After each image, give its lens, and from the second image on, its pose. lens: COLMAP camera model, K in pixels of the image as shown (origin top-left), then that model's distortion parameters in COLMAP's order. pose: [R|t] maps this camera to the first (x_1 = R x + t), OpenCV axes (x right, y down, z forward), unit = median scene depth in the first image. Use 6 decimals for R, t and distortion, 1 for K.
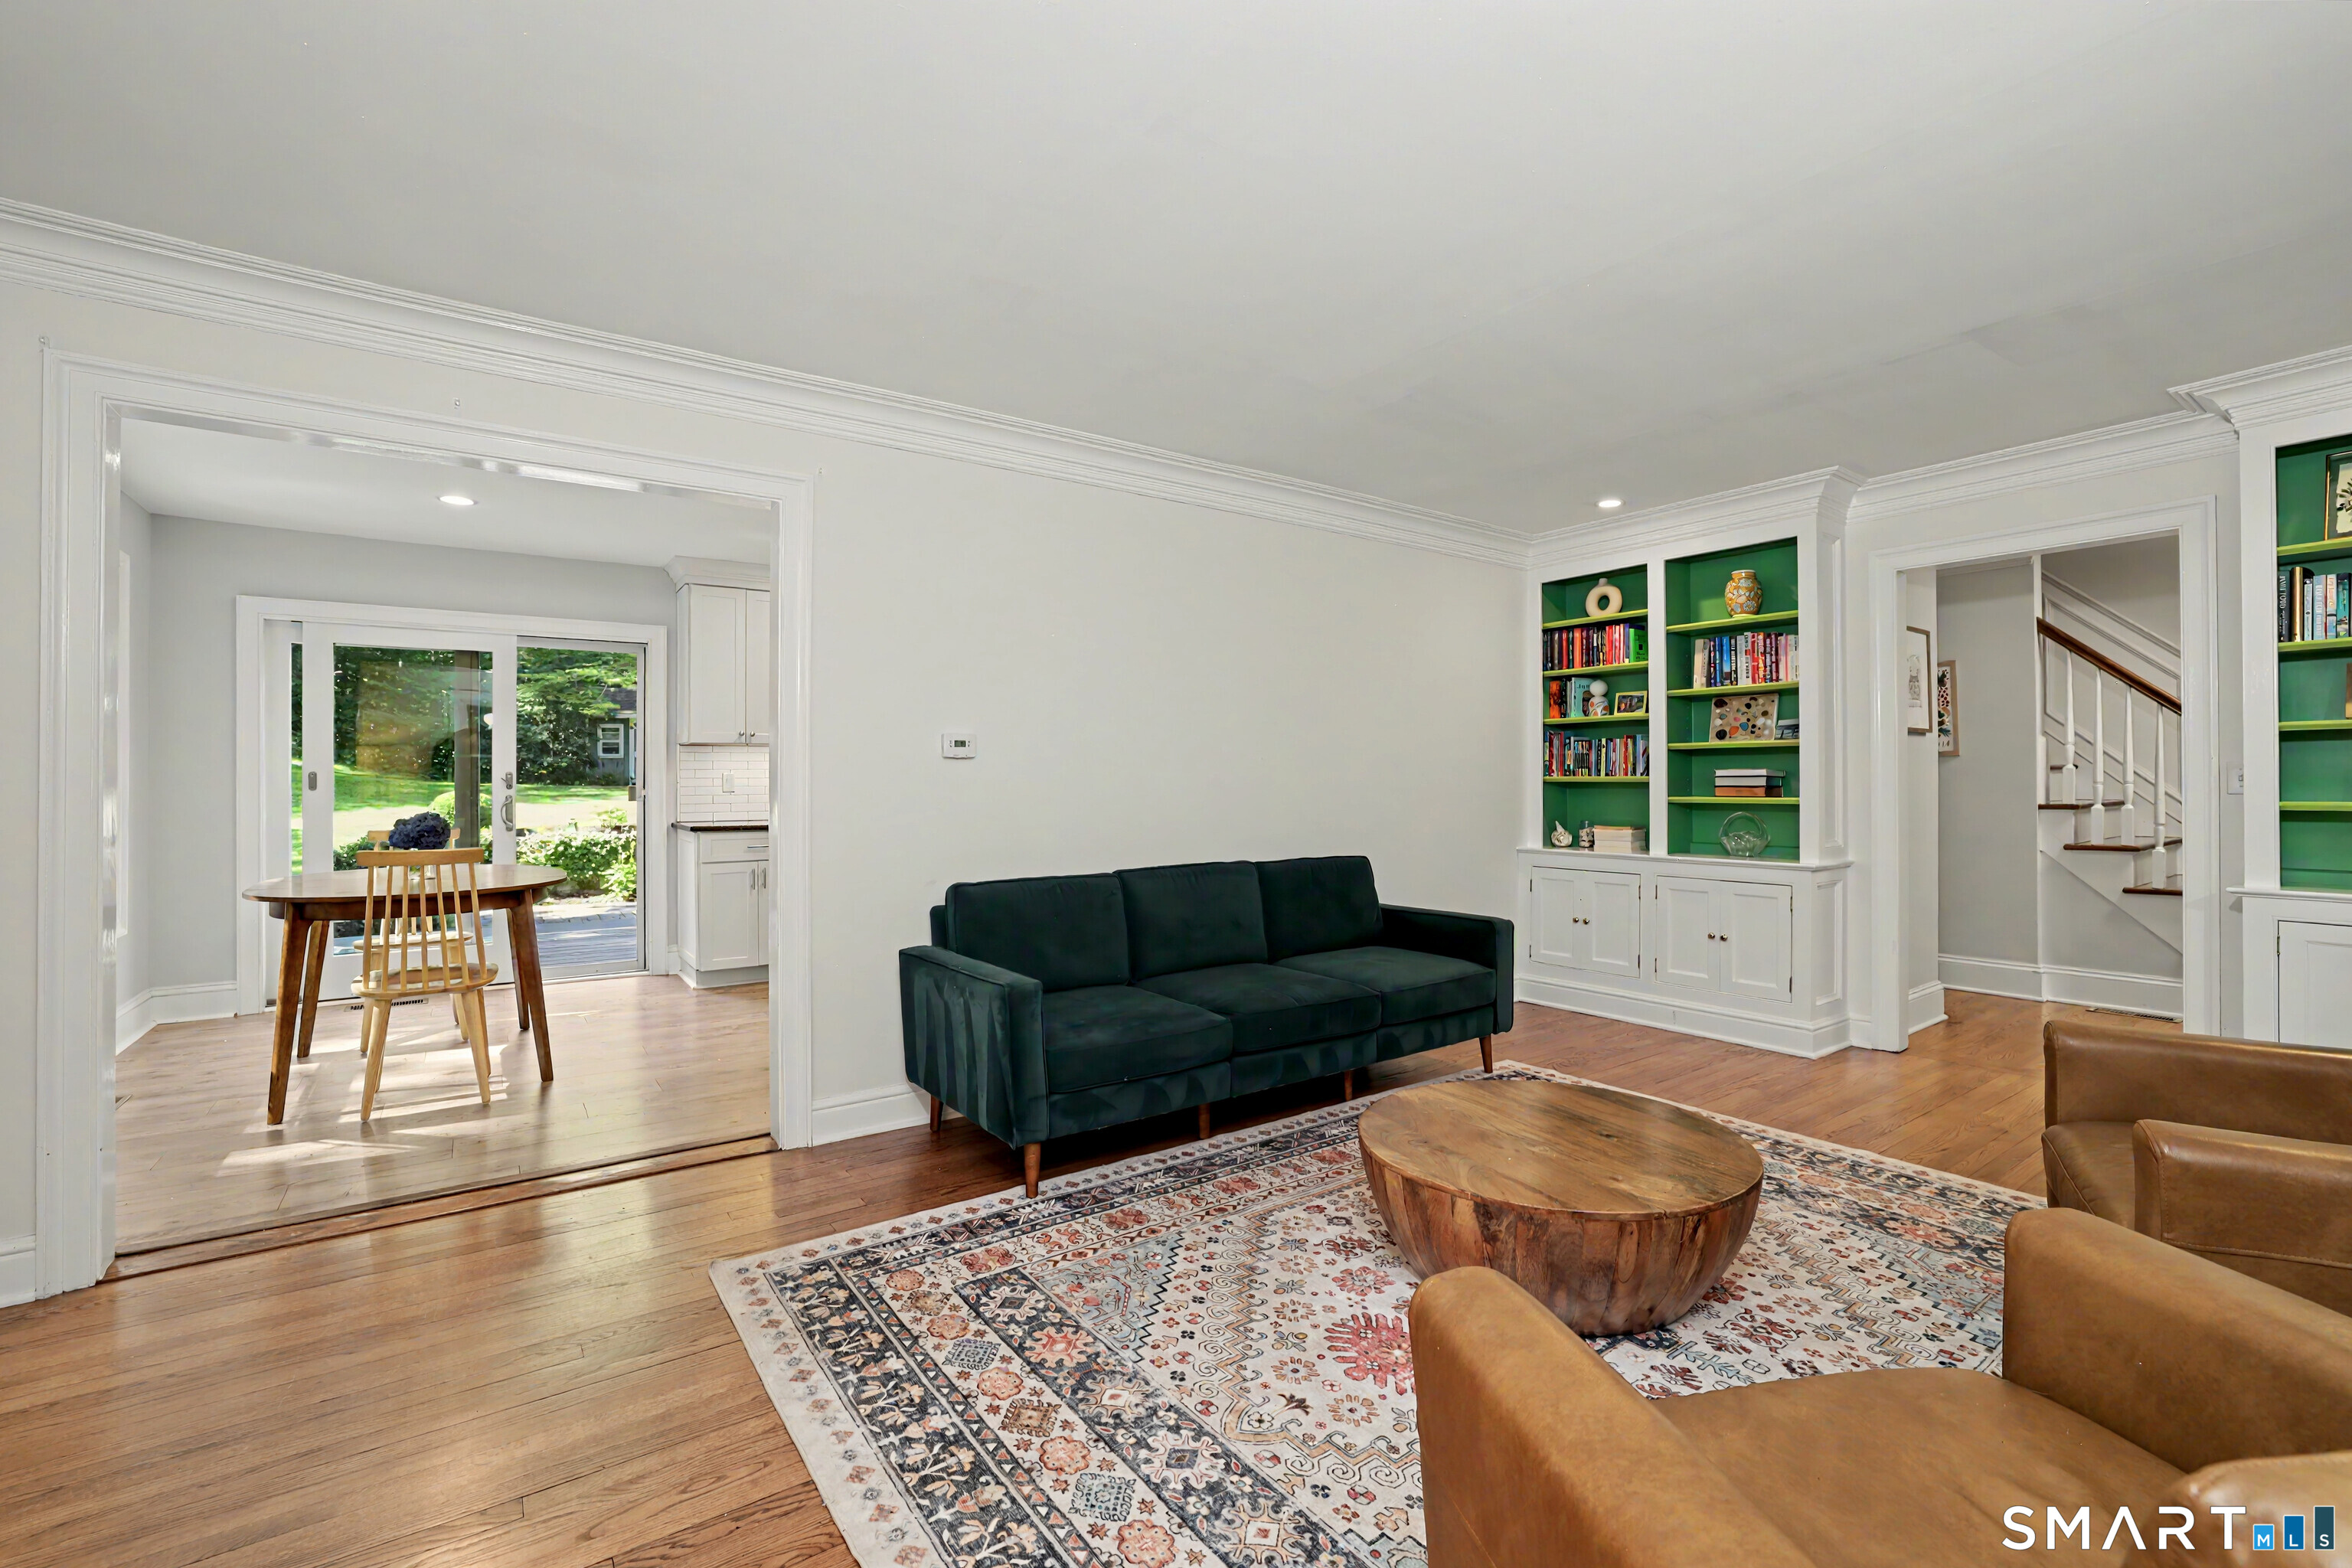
lens RADIAL K [[1019.5, 0, 1176.0], [0, 1019.5, 784.0], [0, 0, 1]] dist [-0.052469, 0.018881]
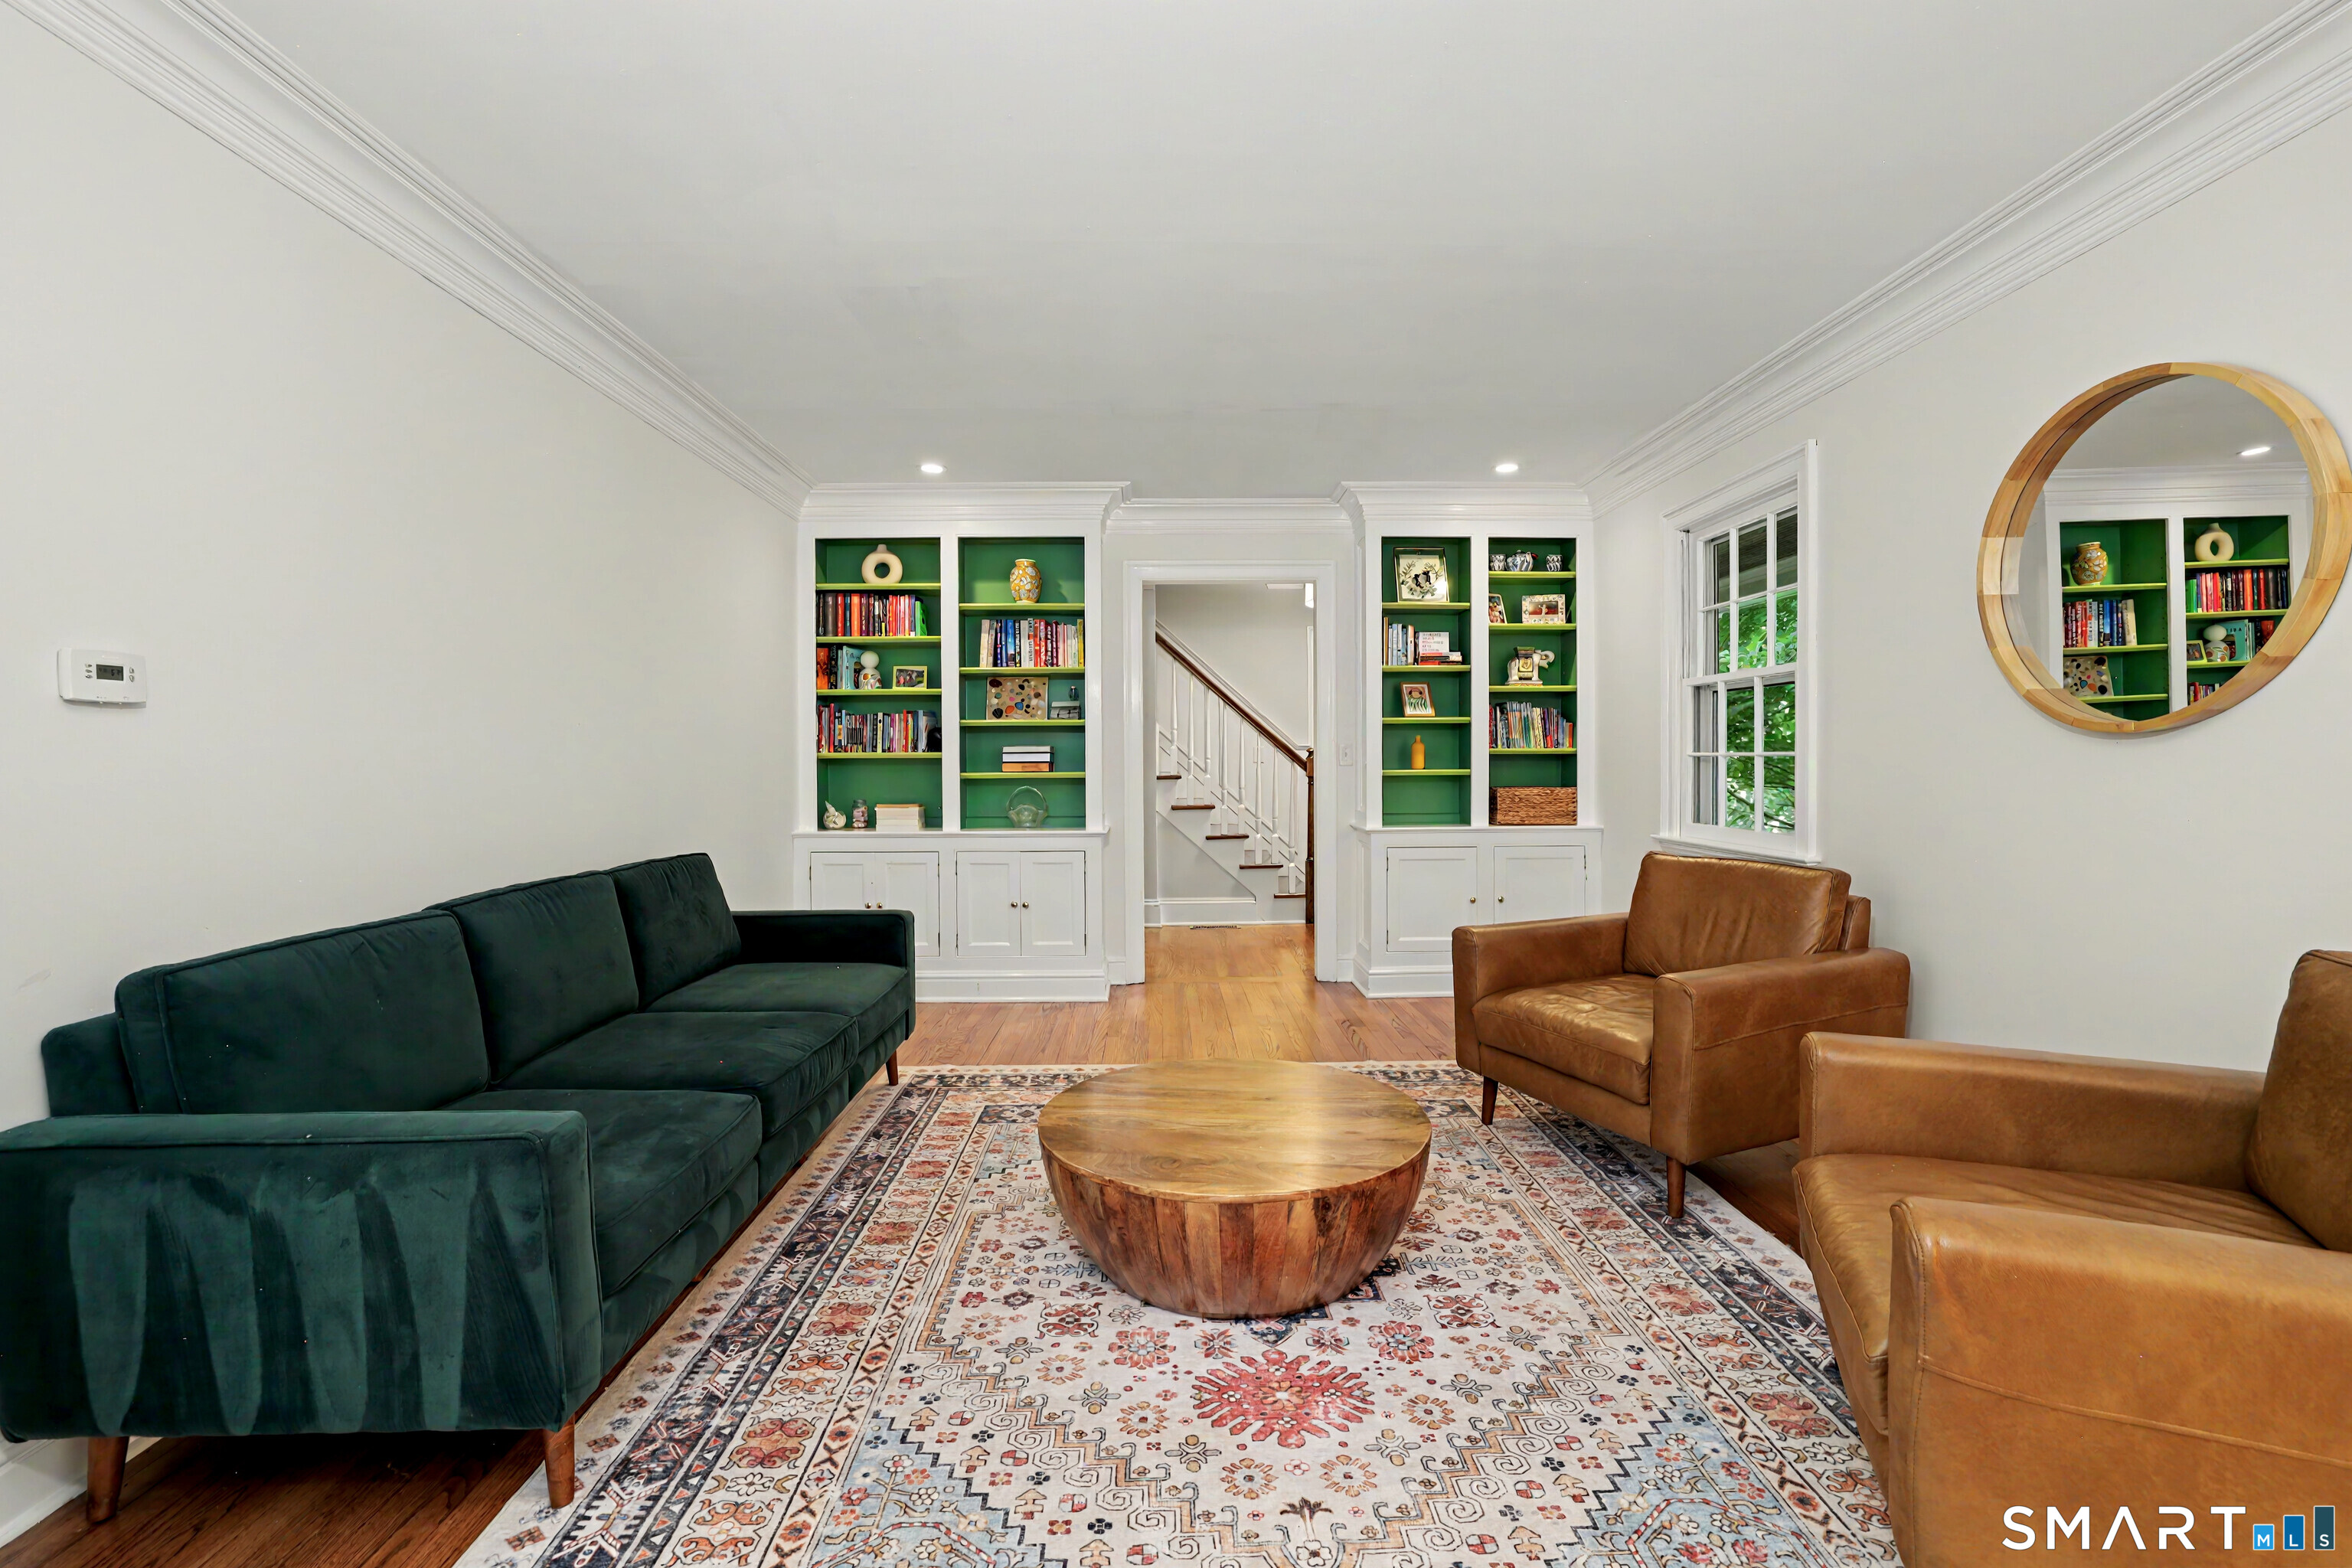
lens RADIAL K [[1019.5, 0, 1176.0], [0, 1019.5, 784.0], [0, 0, 1]] dist [-0.052469, 0.018881]
pose [[0.554641, -0.020076, 0.831848, -0.249976], [0.004708, 0.999769, 0.020989, 0.003653], [-0.832077, -0.007725, 0.554607, 0.265714]]
